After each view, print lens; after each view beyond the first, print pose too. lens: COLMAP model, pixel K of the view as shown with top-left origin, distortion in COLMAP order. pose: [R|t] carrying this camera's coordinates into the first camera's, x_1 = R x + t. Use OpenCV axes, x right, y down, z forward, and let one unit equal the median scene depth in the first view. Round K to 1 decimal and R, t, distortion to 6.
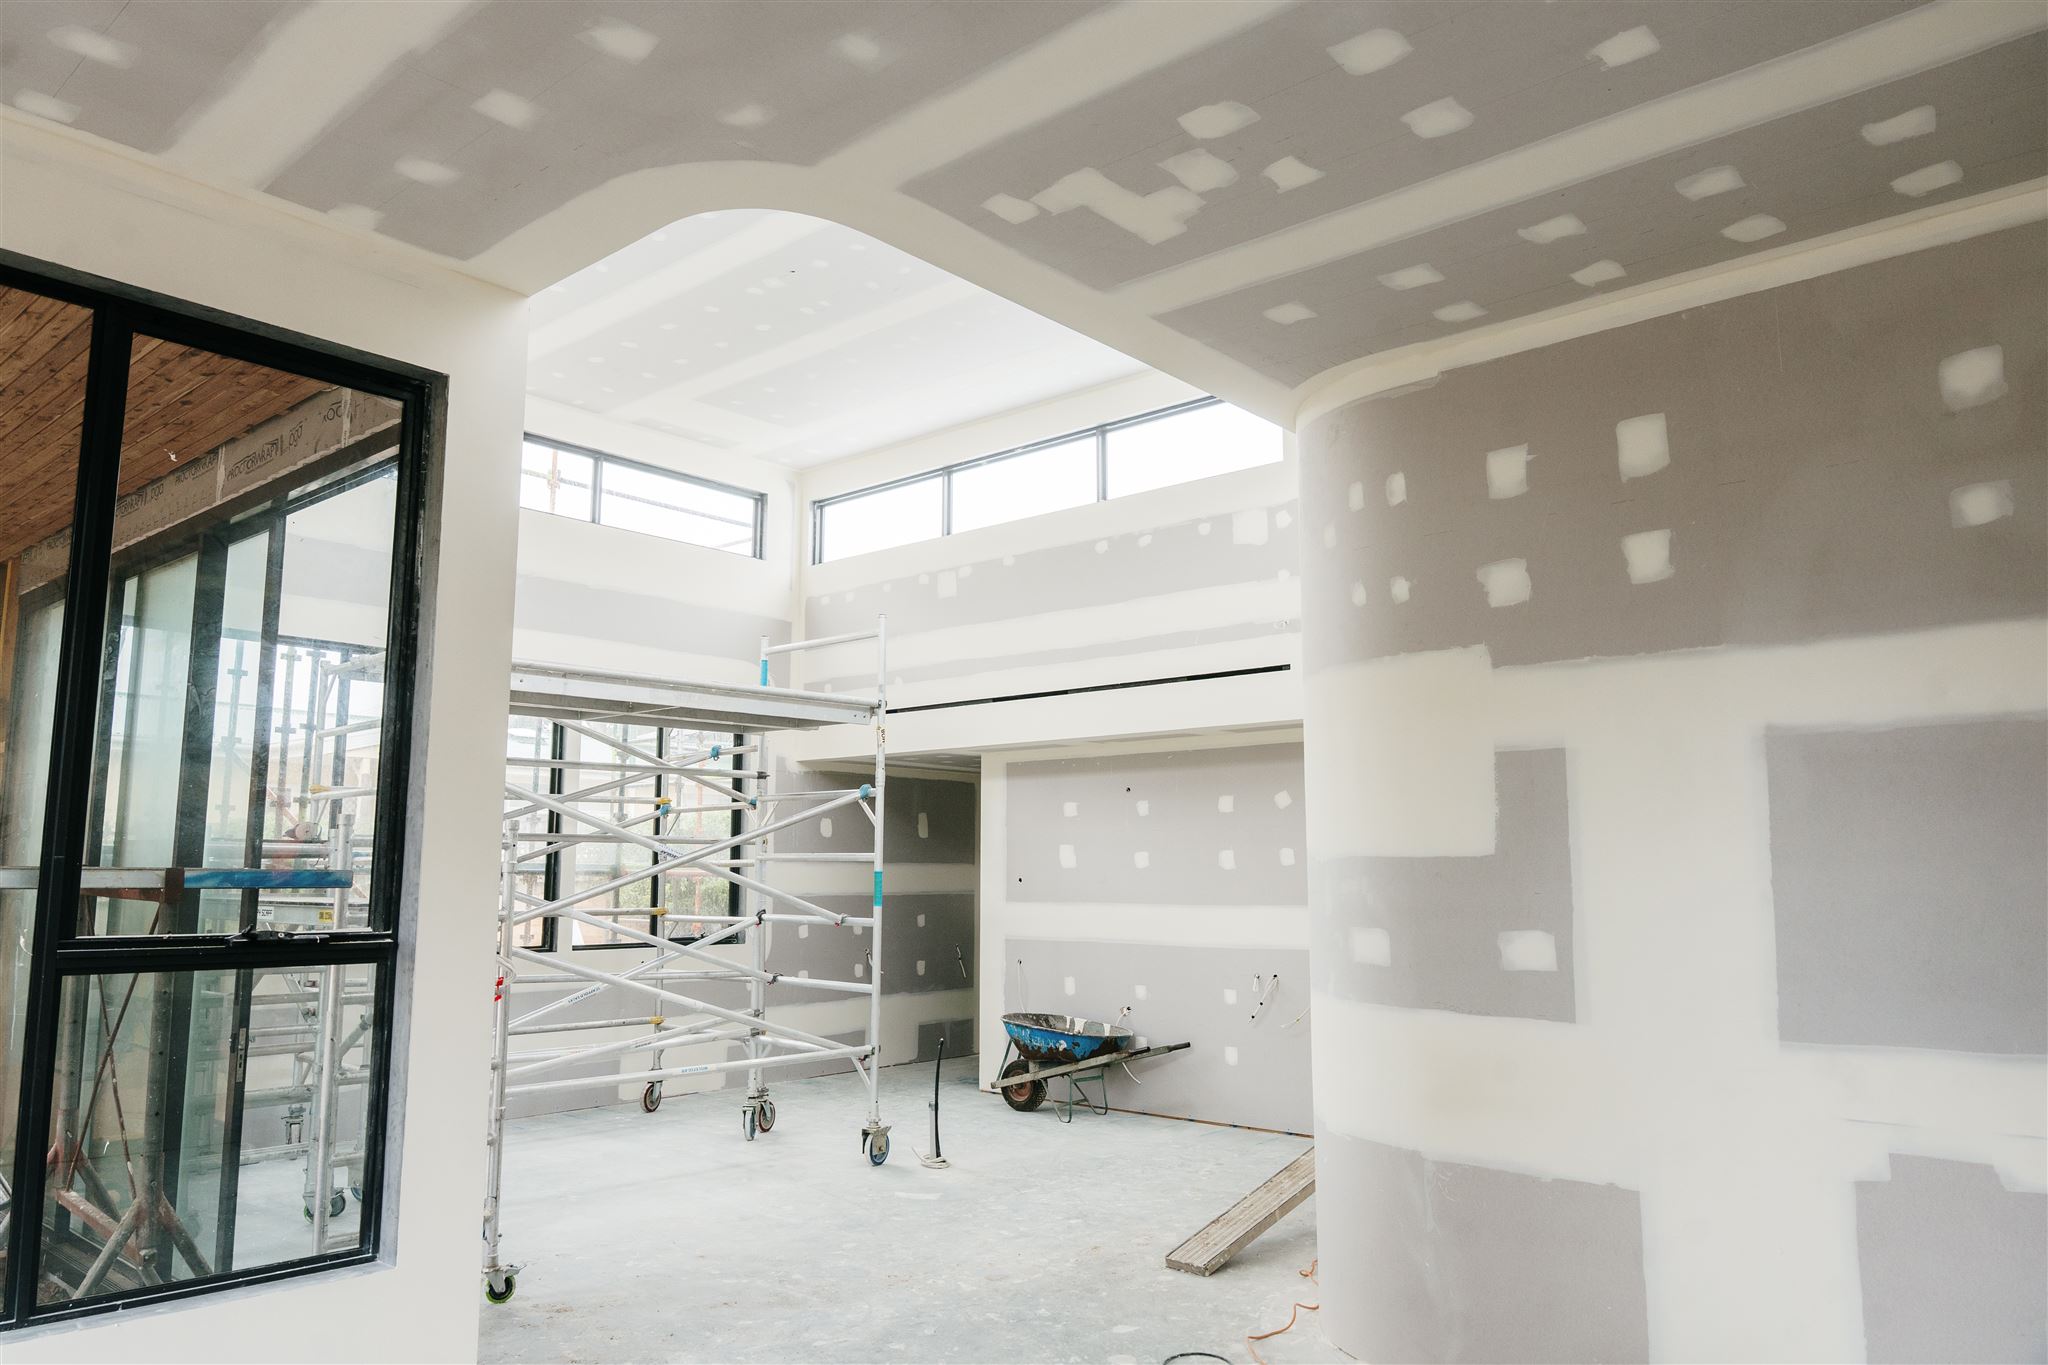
lens RADIAL K [[1455.5, 0, 1012.8], [0, 1455.5, 657.2], [0, 0, 1]] dist [-0.007491, 0.006526]
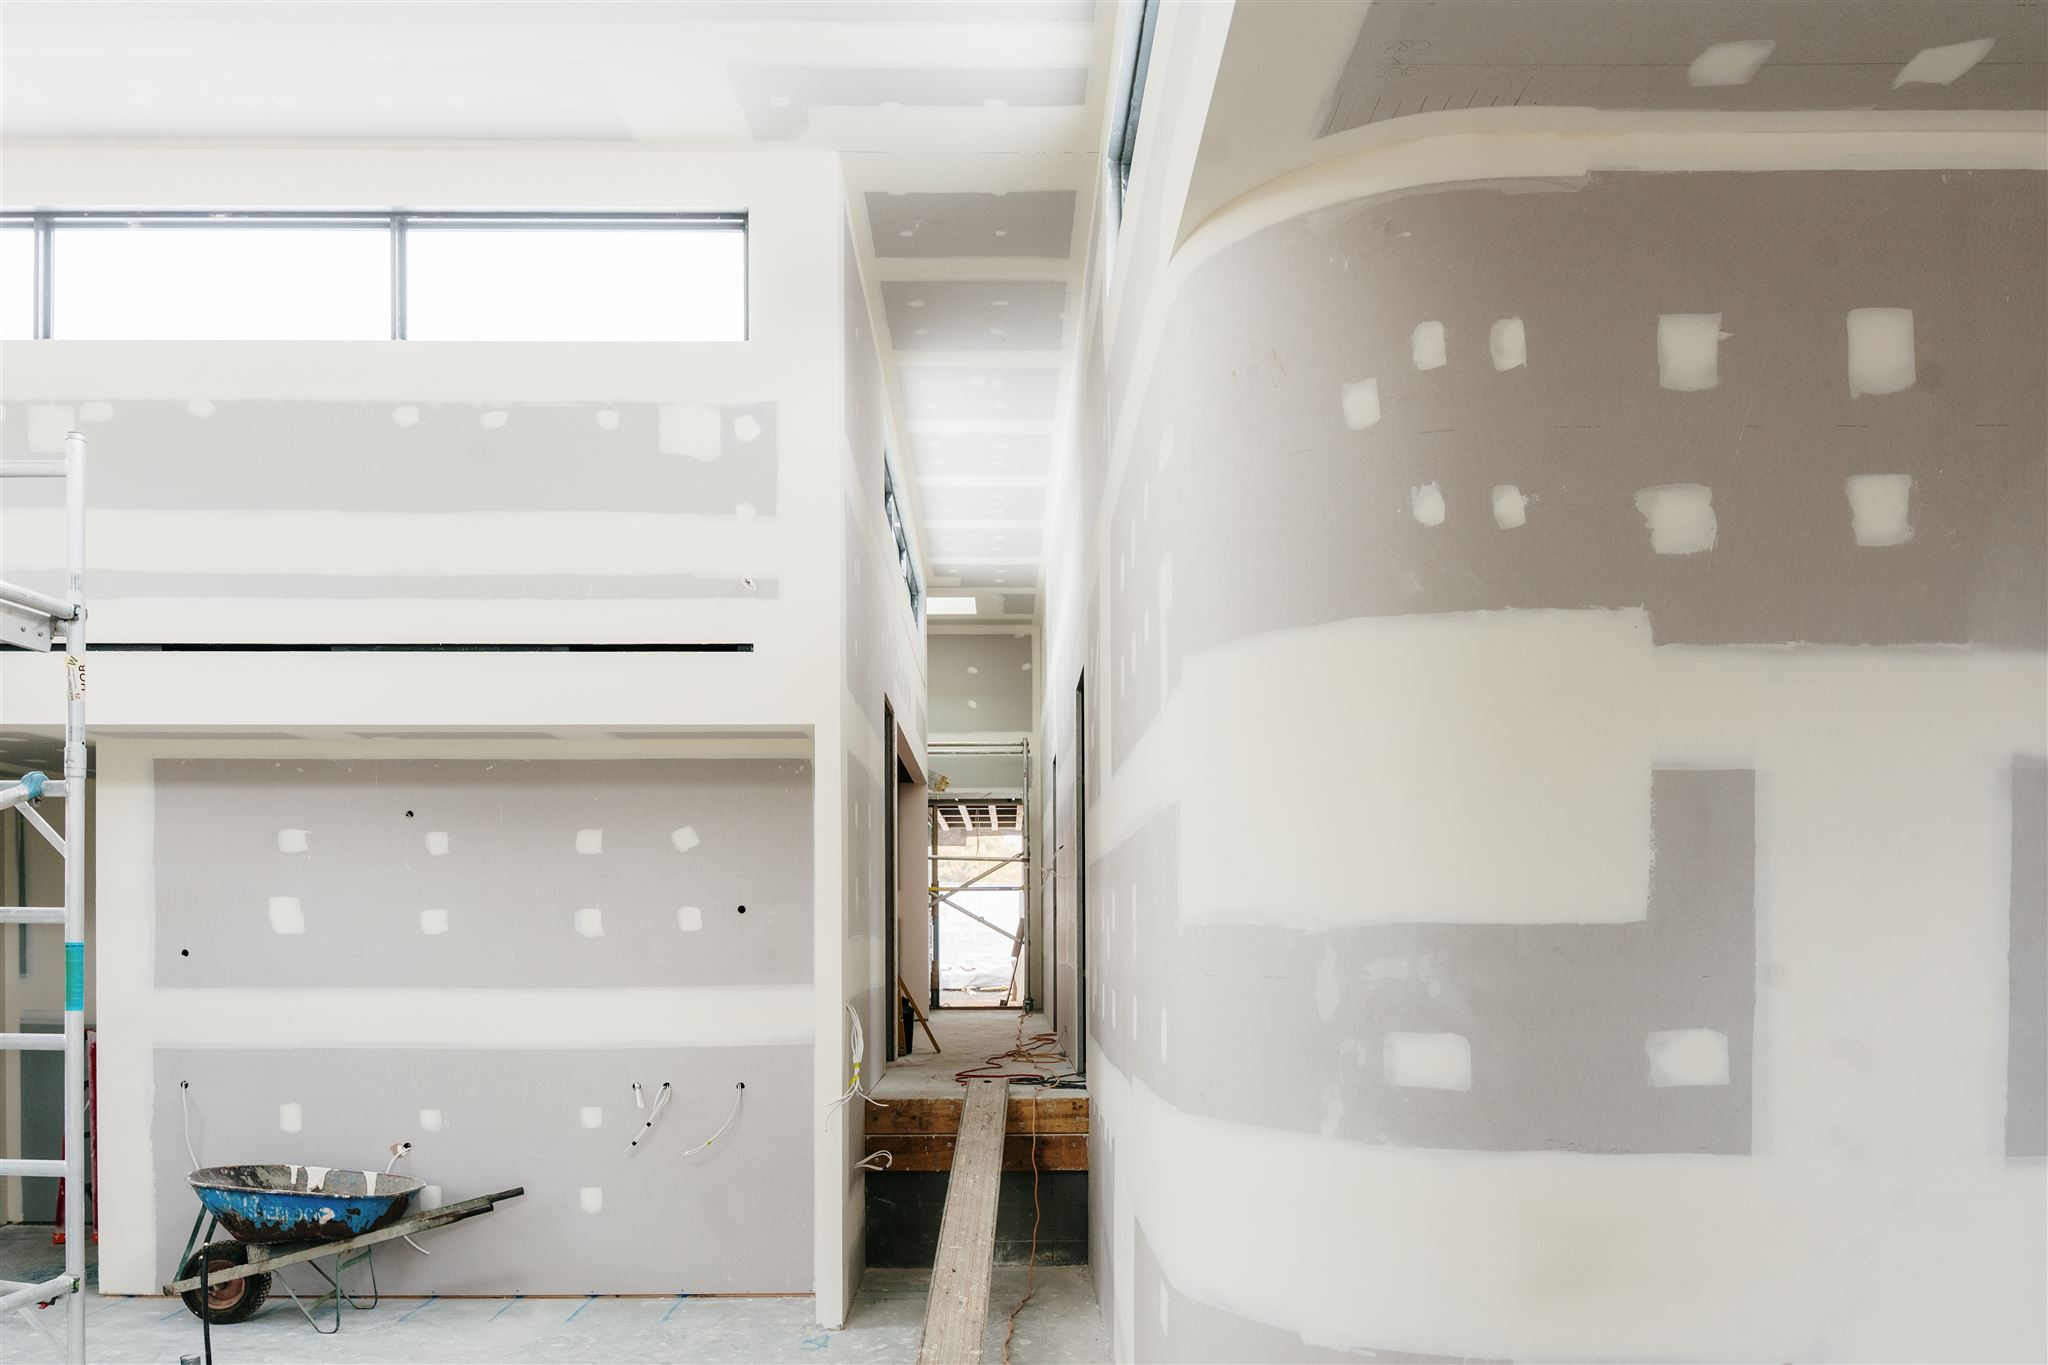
lens RADIAL K [[1455.5, 0, 1049.2], [0, 1455.5, 914.6], [0, 0, 1]] dist [-0.007491, 0.006526]
pose [[0.722630, 0.001545, 0.691233, -0.186608], [-0.096411, 0.990448, 0.098576, 0.051269], [-0.684478, -0.137877, 0.715877, 0.389839]]
